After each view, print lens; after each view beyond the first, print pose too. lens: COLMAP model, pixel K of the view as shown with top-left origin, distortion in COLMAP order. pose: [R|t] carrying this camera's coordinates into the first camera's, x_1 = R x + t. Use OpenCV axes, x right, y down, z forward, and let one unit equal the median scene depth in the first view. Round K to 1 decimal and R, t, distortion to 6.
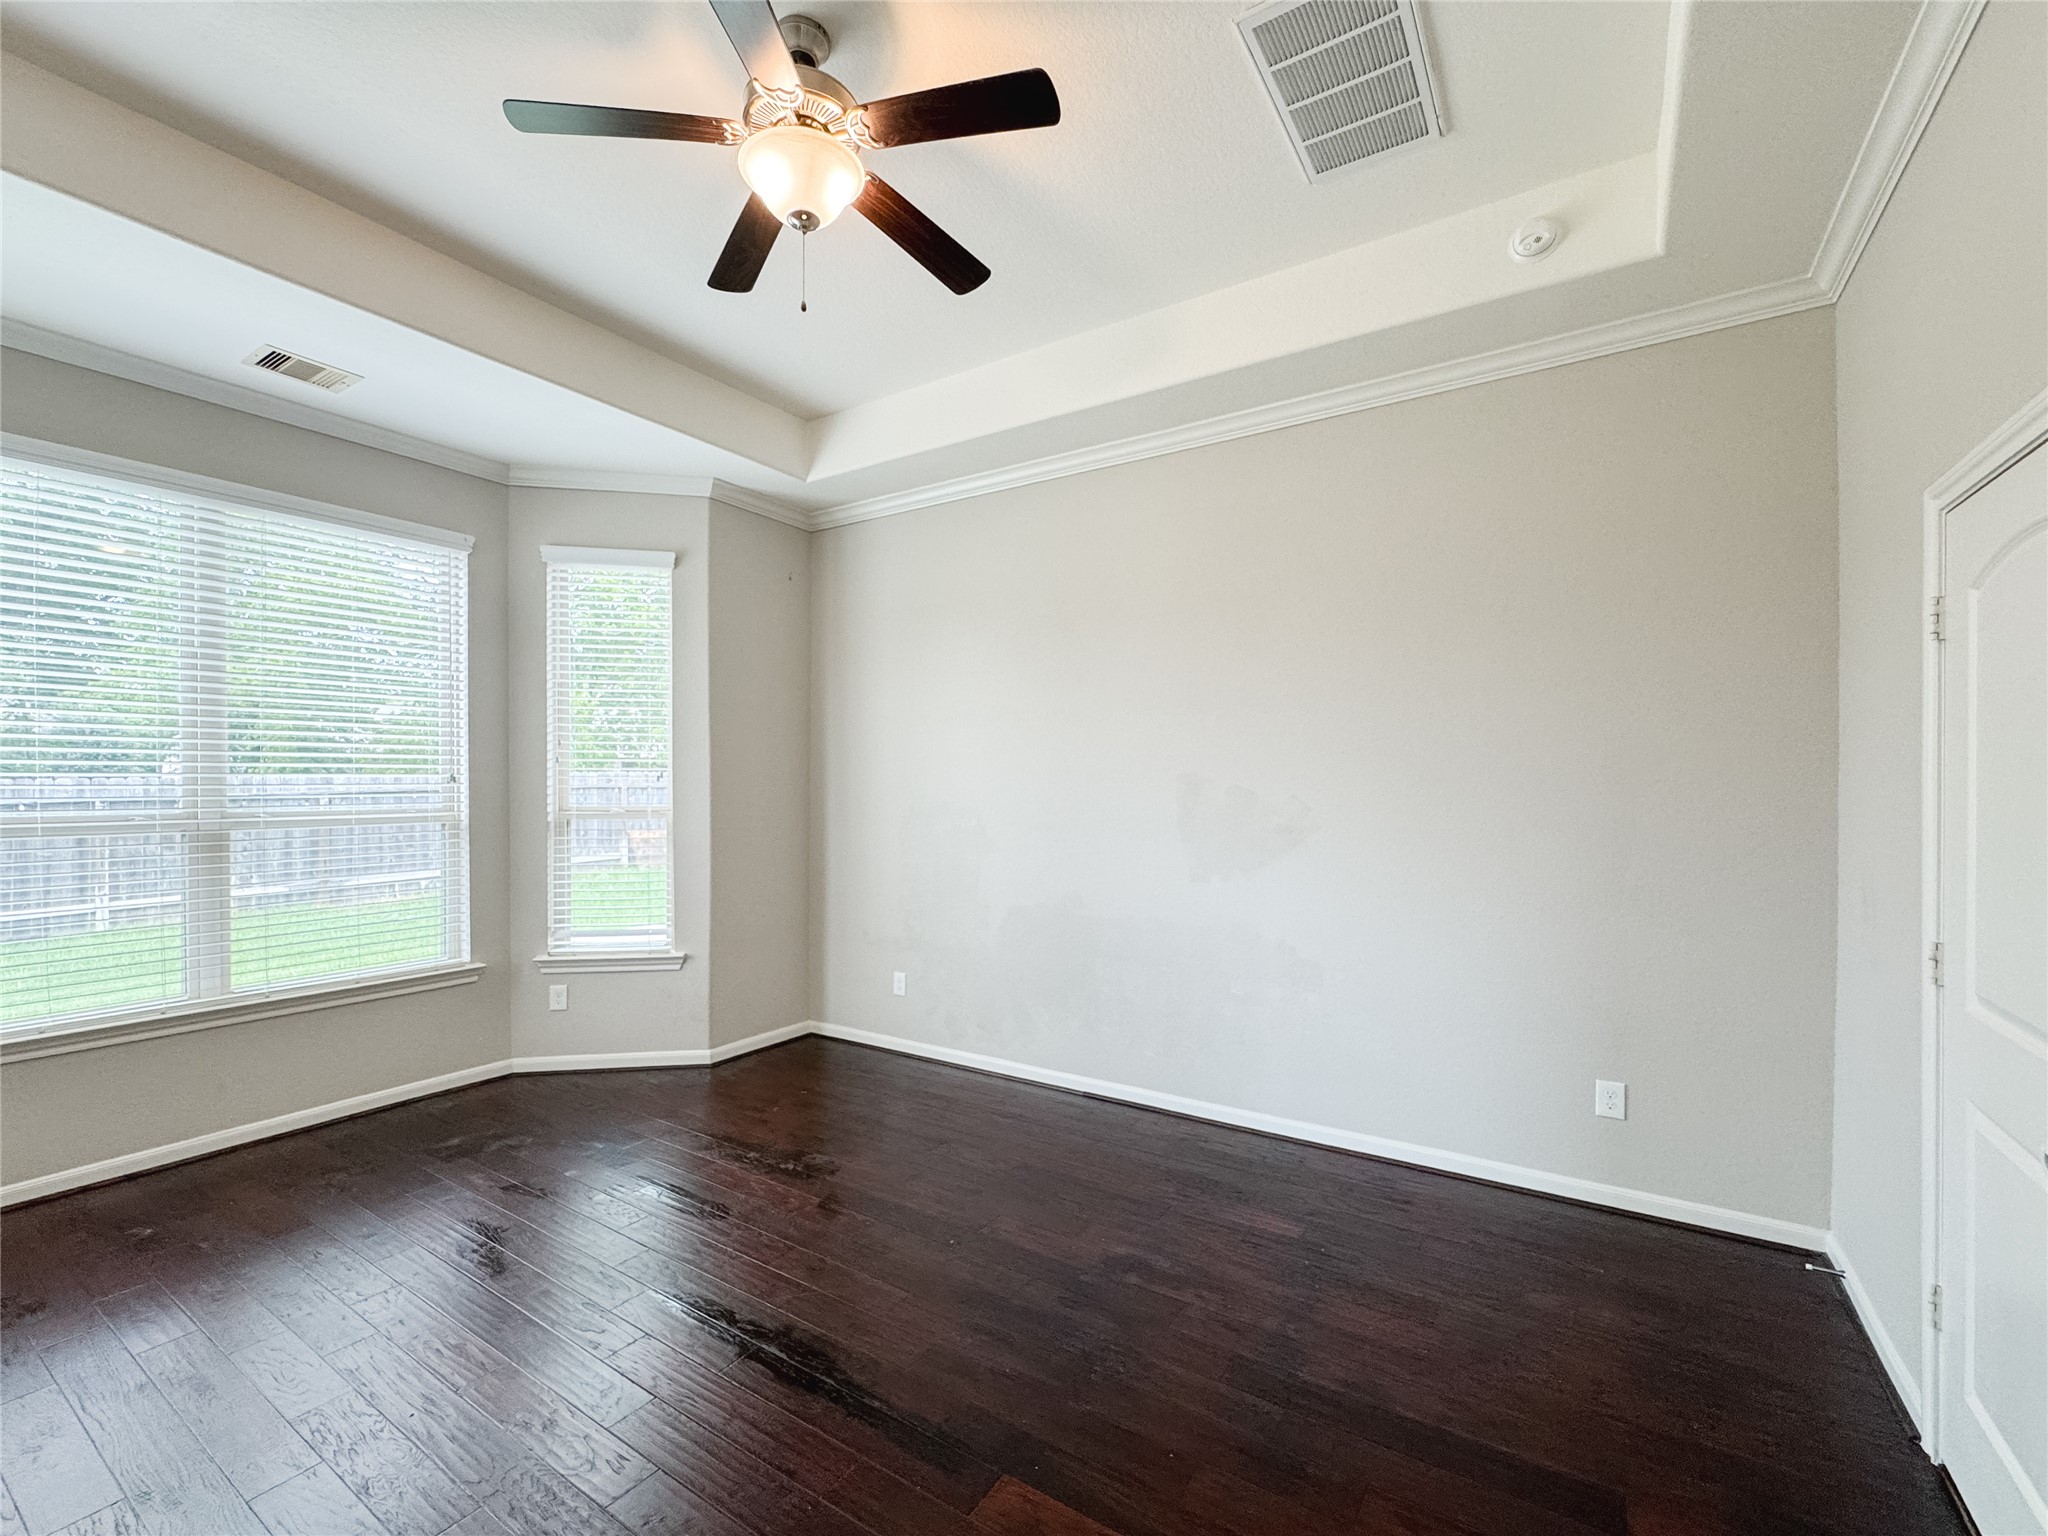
lens RADIAL K [[853.7, 0, 1052.3], [0, 853.7, 772.7], [0, 0, 1]] dist [-0.001317, 0.000373]
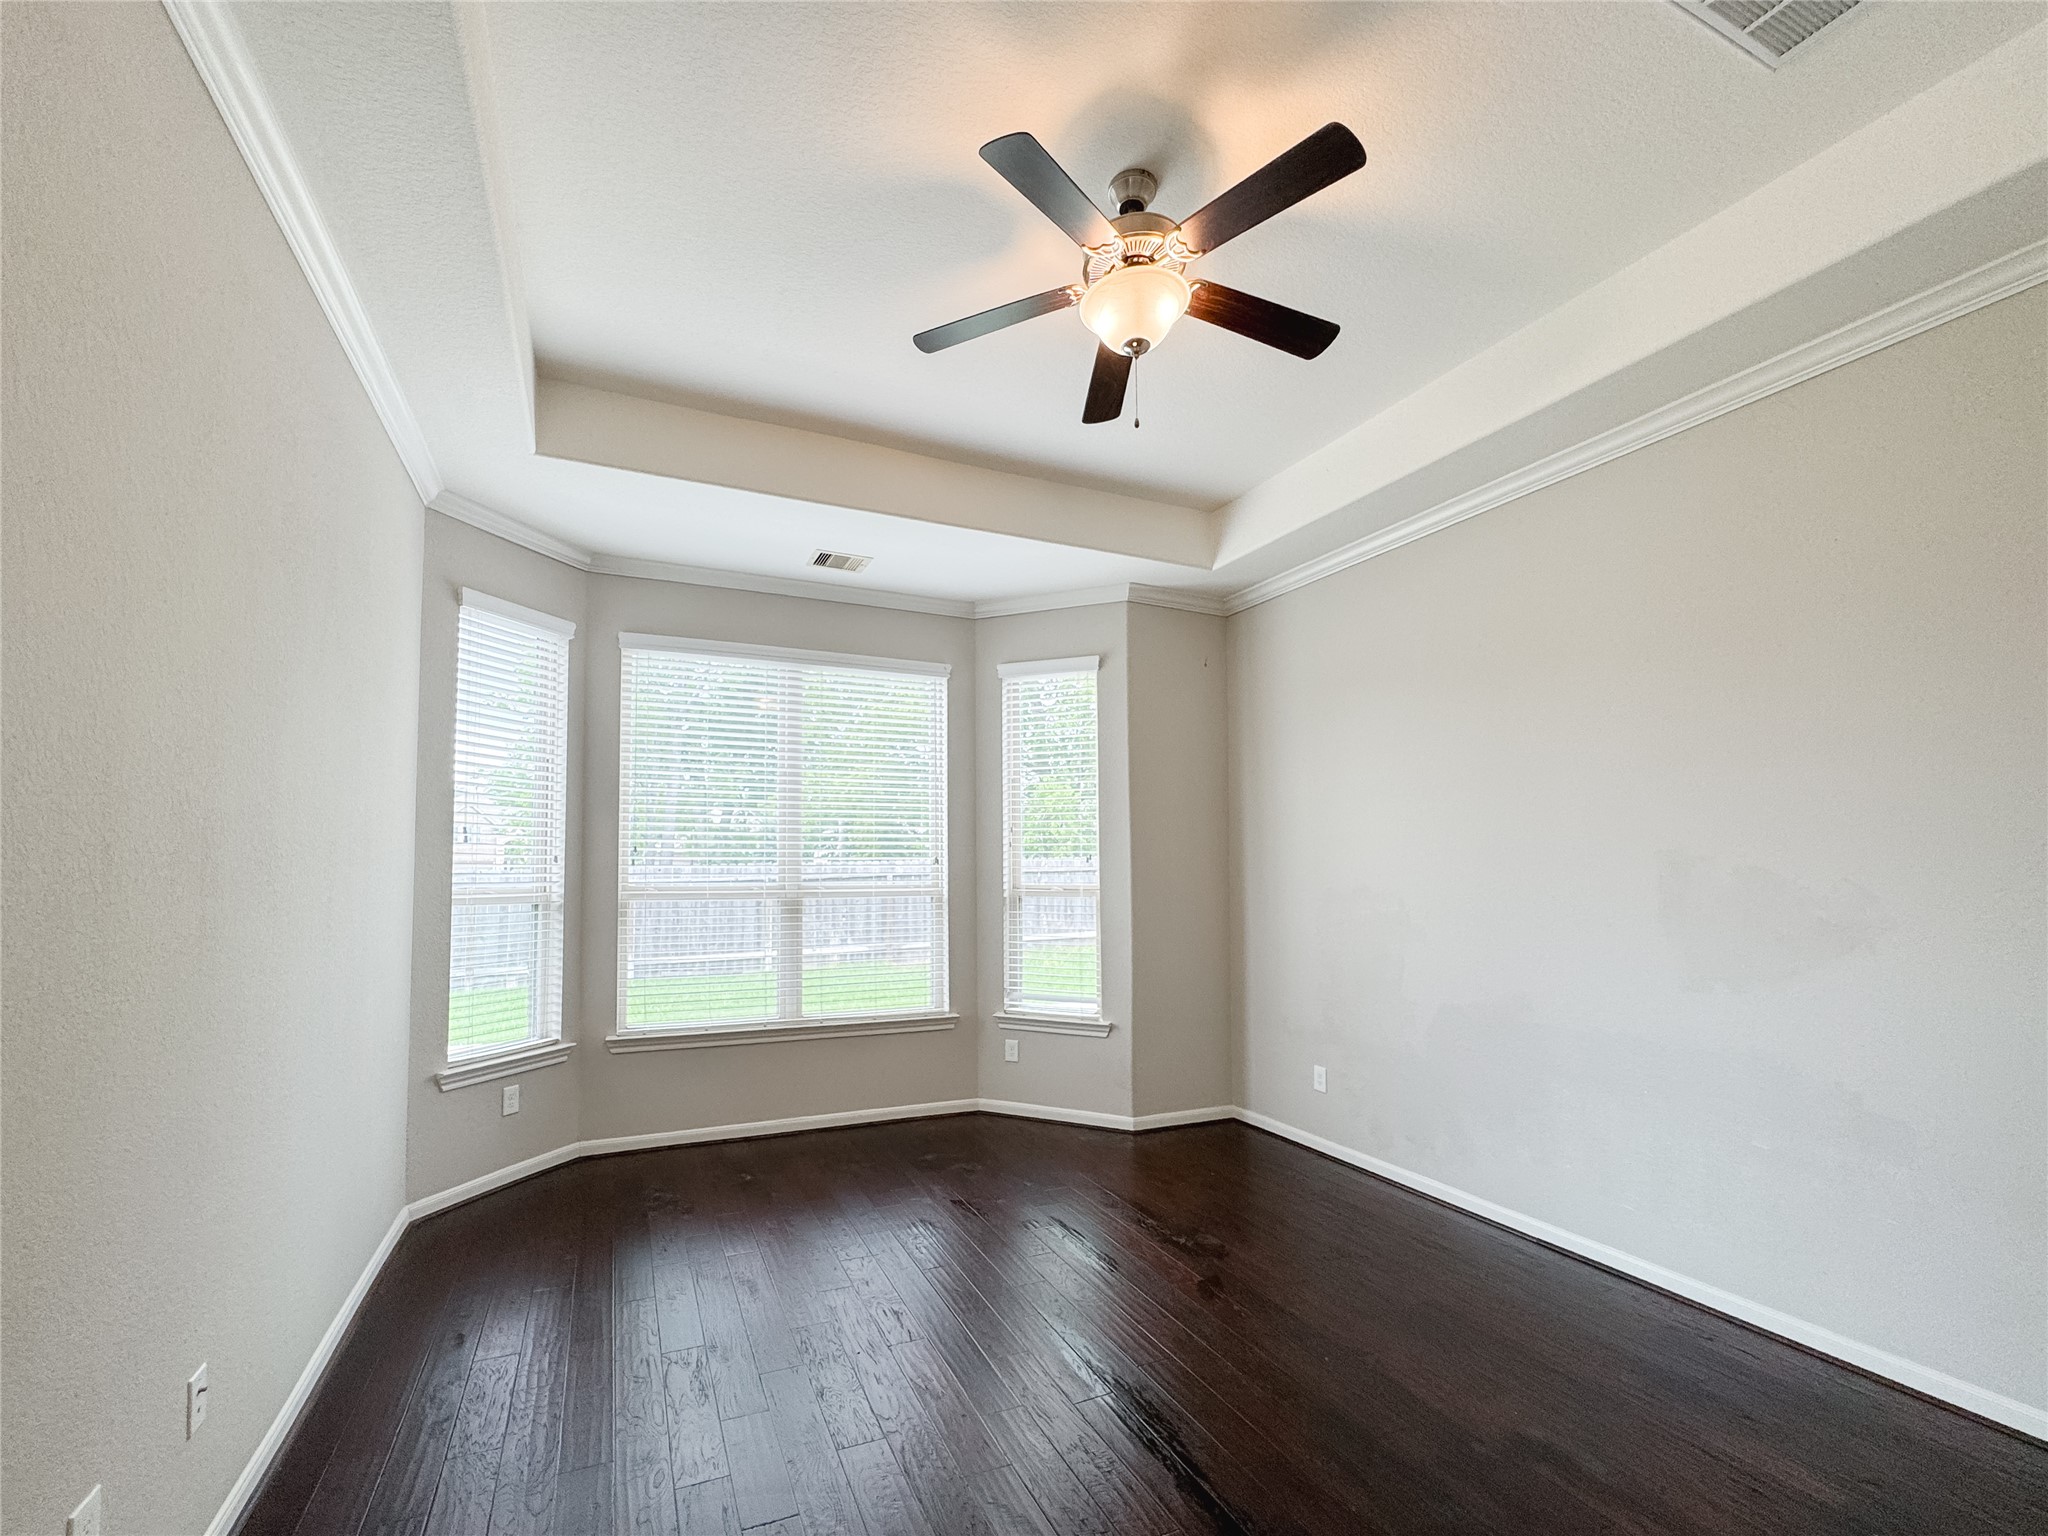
lens RADIAL K [[883.3, 0, 1012.2], [0, 883.3, 813.2], [0, 0, 1]] dist [0.000588, 0.000442]
pose [[0.830243, -0.034197, -0.556351, 0.099062], [0.006198, 0.998621, -0.052133, 0.005334], [0.557367, 0.039834, 0.829310, -0.003962]]
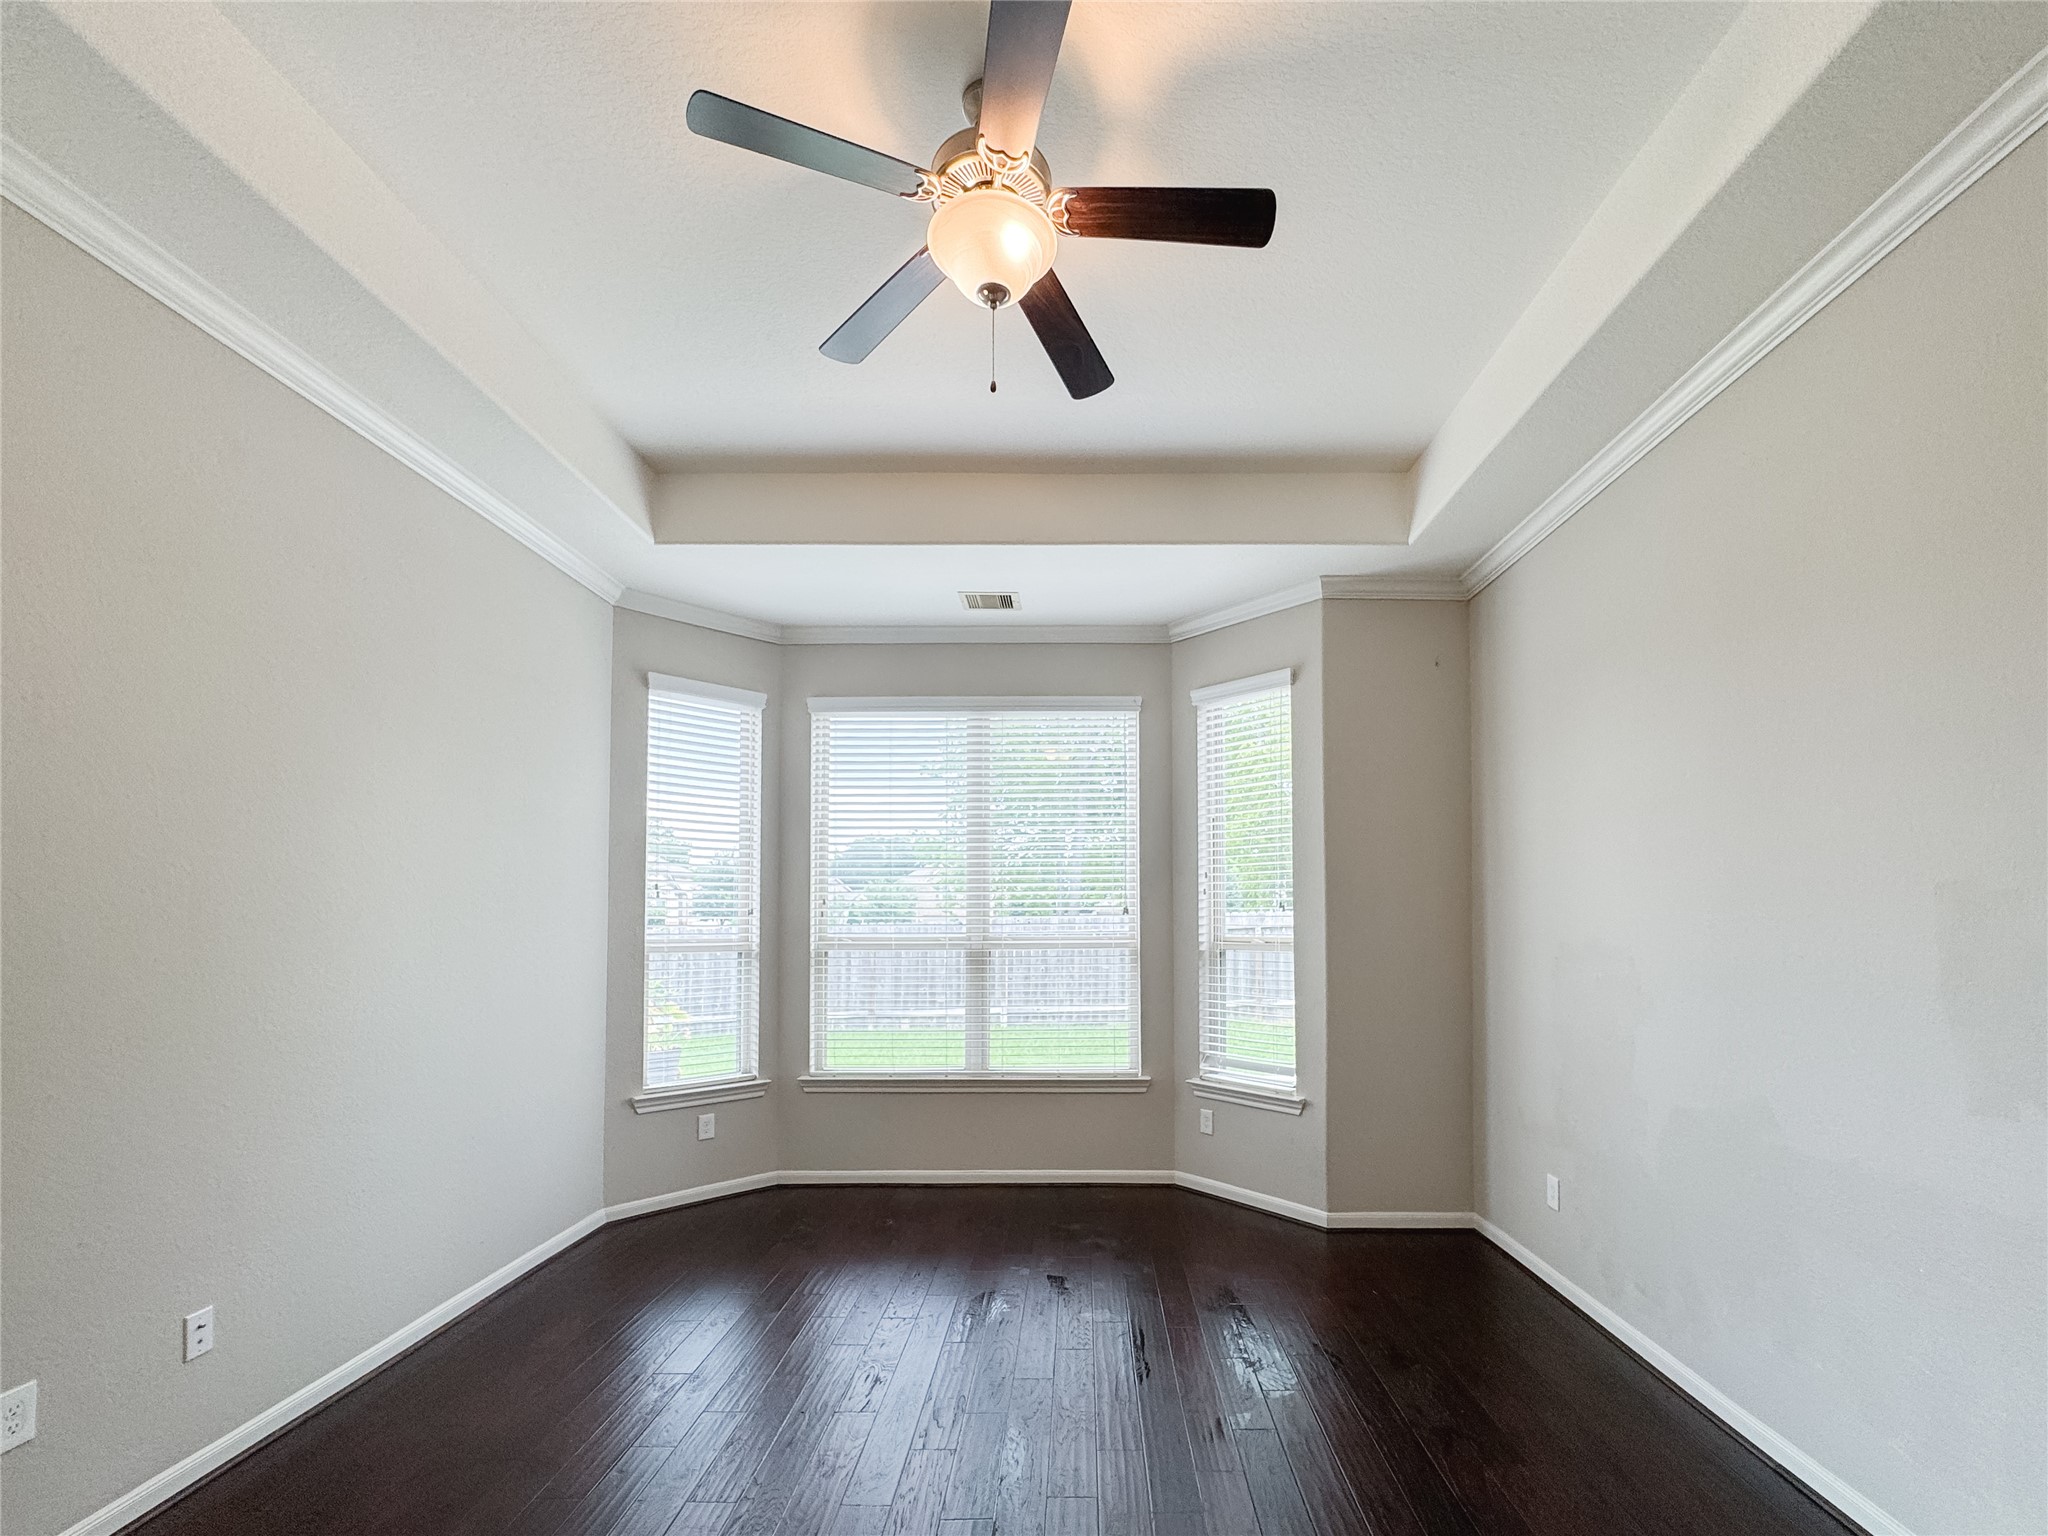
lens RADIAL K [[915.3, 0, 1088.0], [0, 915.3, 884.3], [0, 0, 1]] dist [0.000034, 0.000114]
pose [[0.534252, -0.035733, -0.844570, 0.296012], [0.013099, 0.999336, -0.033995, 0.012207], [0.845224, 0.007099, 0.534366, 0.287843]]
